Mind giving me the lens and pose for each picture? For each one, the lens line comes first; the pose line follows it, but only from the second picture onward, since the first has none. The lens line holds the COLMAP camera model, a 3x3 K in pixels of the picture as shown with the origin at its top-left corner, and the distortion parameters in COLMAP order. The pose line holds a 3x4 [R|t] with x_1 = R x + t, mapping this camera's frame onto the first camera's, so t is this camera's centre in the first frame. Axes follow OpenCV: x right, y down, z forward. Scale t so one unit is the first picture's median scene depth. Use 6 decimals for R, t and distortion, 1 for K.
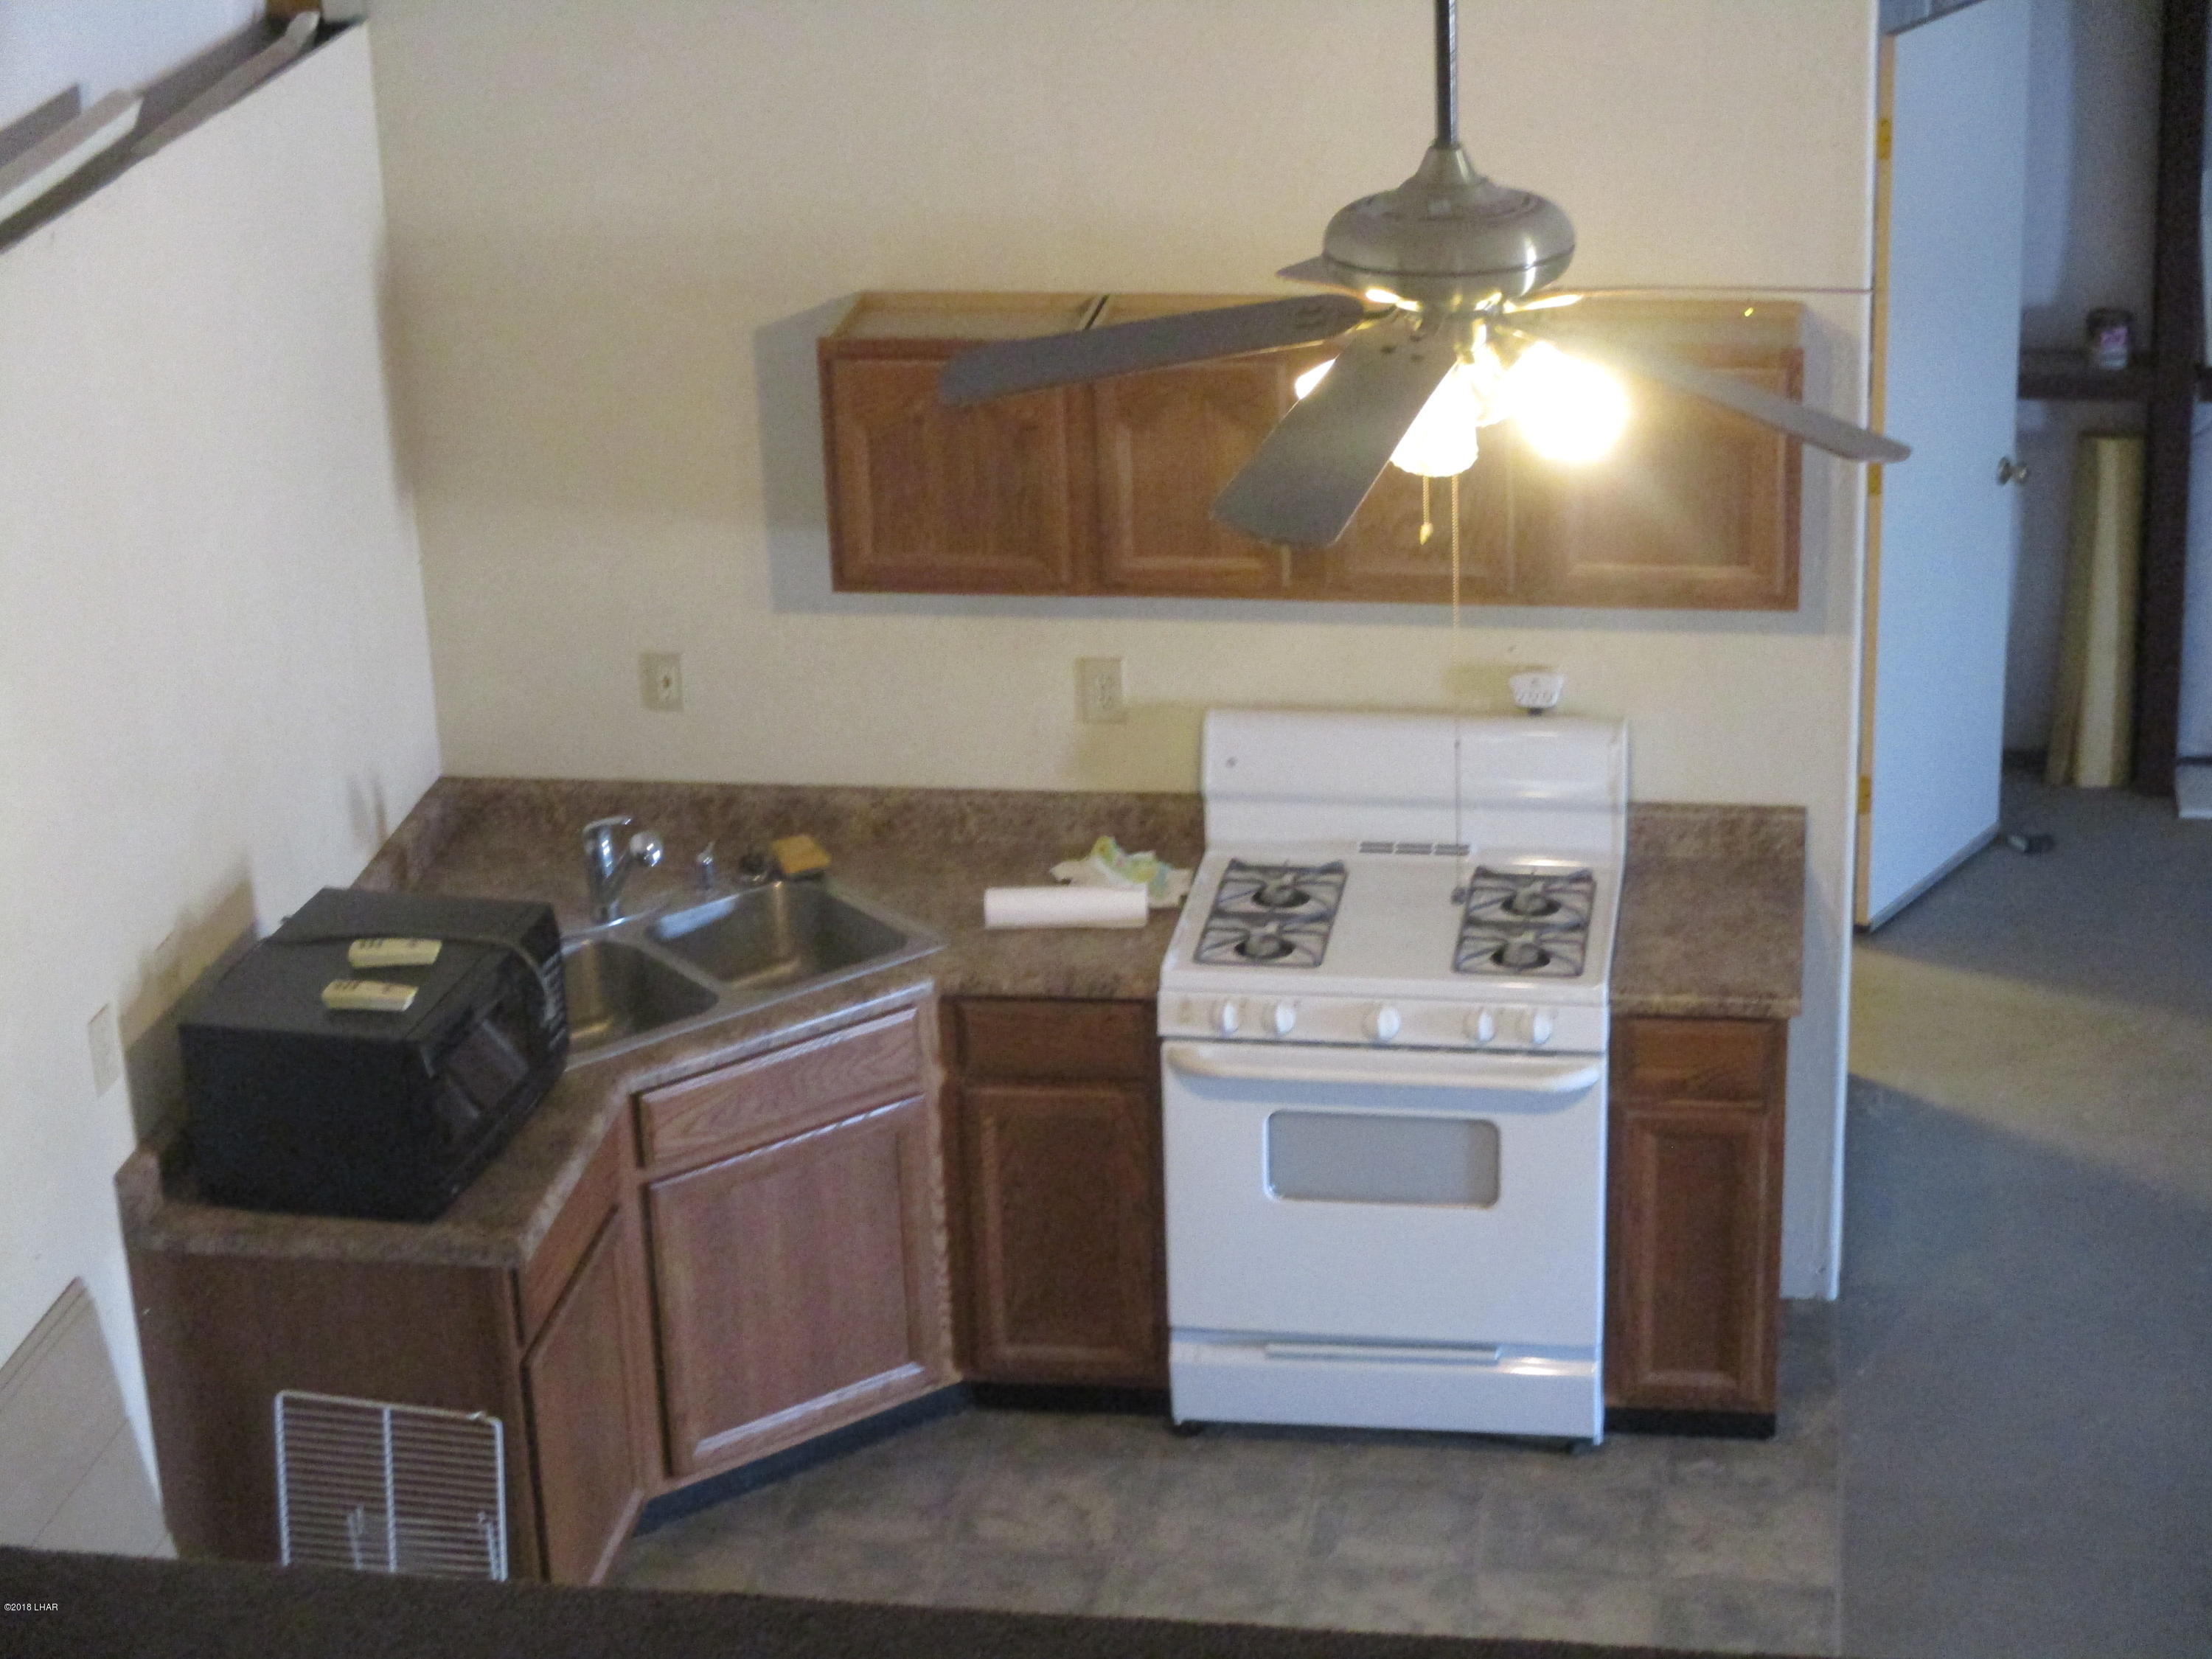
lens RADIAL K [[4367.8, 0, 1106.0], [0, 4367.8, 829.5], [0, 0, 1]] dist [-0.073943, -0.091518]
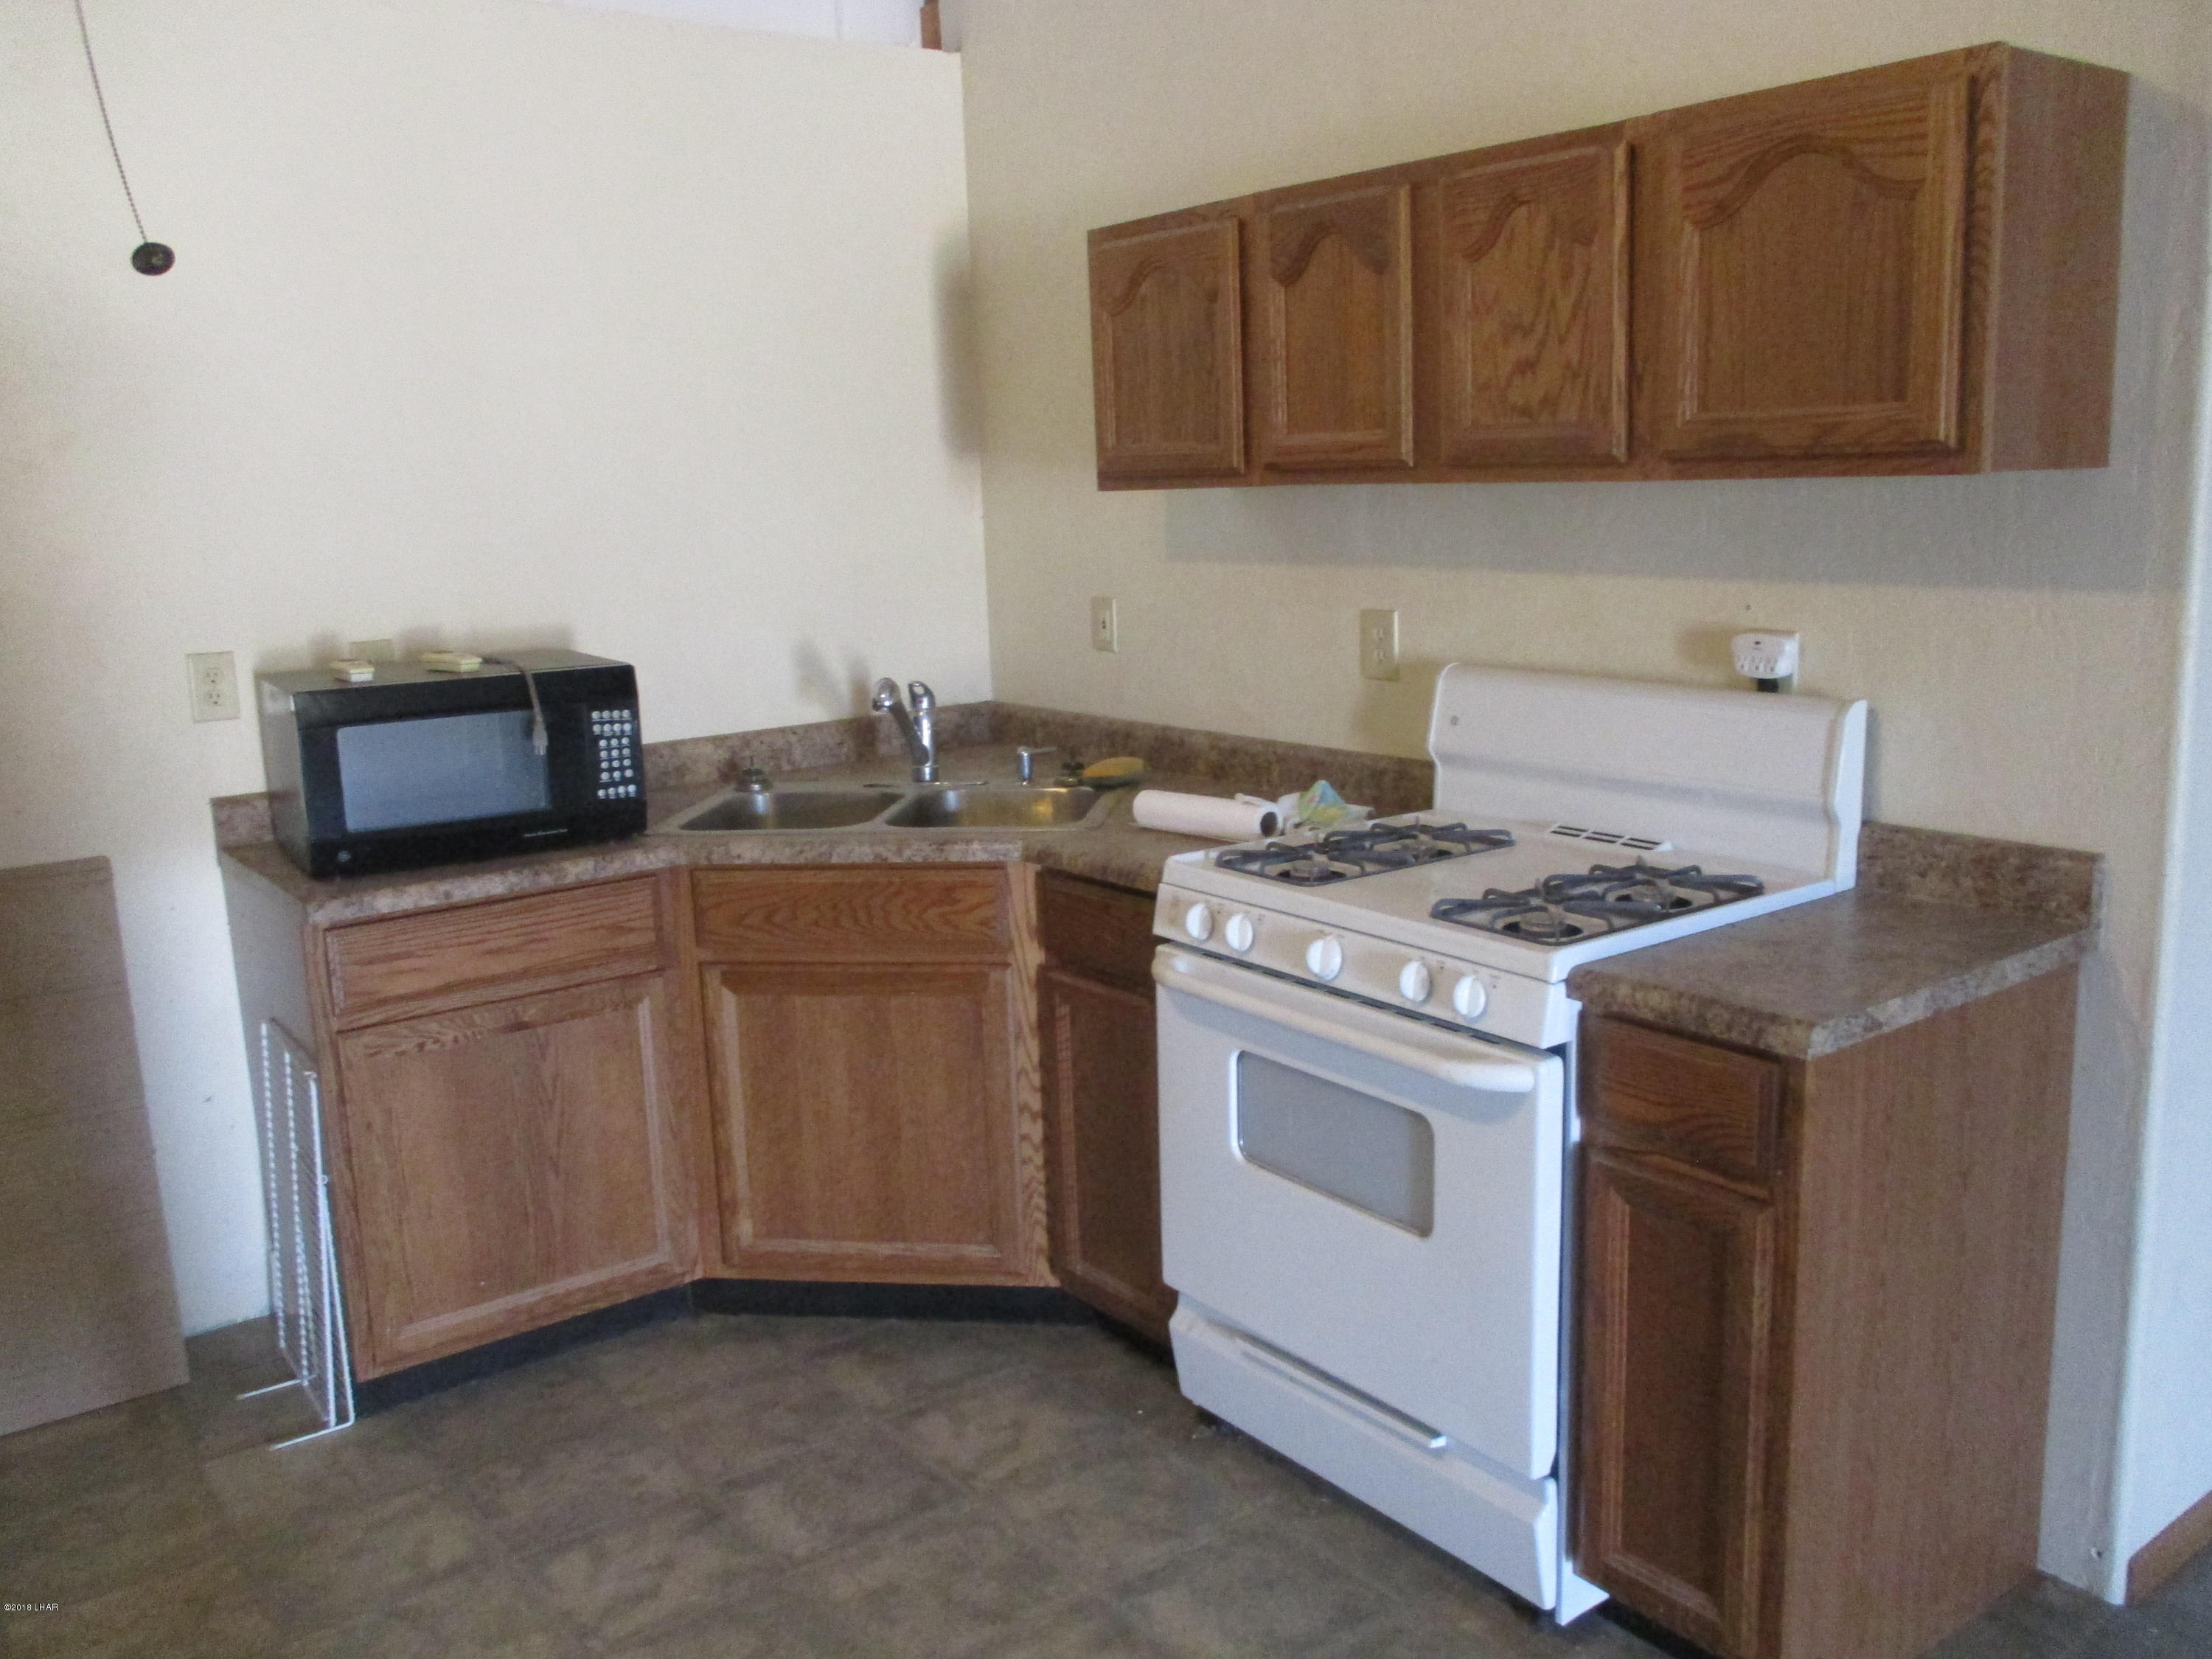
lens RADIAL K [[1848.2, 0, 1106.0], [0, 1848.2, 829.5], [0, 0, 1]] dist [0.006468, -0.002859]
pose [[0.724988, 0.149087, -0.672433, 0.245210], [-0.255427, 0.964872, -0.061466, 0.050094], [0.639648, 0.216320, 0.737602, 0.685905]]
